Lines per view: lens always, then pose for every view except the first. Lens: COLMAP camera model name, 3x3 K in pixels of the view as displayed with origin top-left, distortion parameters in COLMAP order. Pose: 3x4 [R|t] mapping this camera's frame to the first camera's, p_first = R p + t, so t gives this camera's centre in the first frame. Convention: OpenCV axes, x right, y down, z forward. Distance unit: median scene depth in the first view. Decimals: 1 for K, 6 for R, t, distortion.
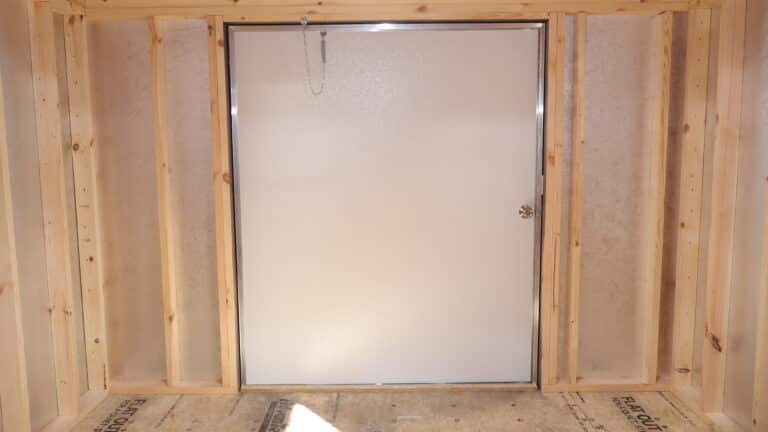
lens RADIAL K [[630.4, 0, 384.0], [0, 630.4, 216.0], [0, 0, 1]] dist [0.010404, 0.002024]
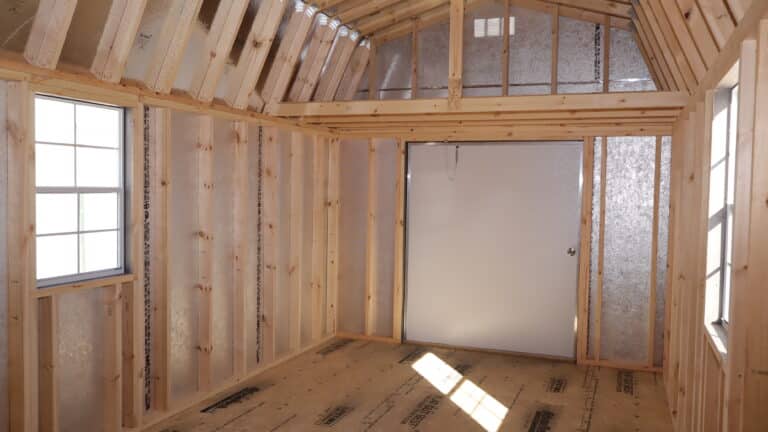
lens RADIAL K [[630.4, 0, 384.0], [0, 630.4, 216.0], [0, 0, 1]] dist [0.010404, 0.002024]
pose [[0.938303, 0.043384, -0.343083, 0.335104], [-0.069449, 0.995527, -0.064048, 0.040596], [0.338770, 0.083923, 0.937119, -0.754335]]
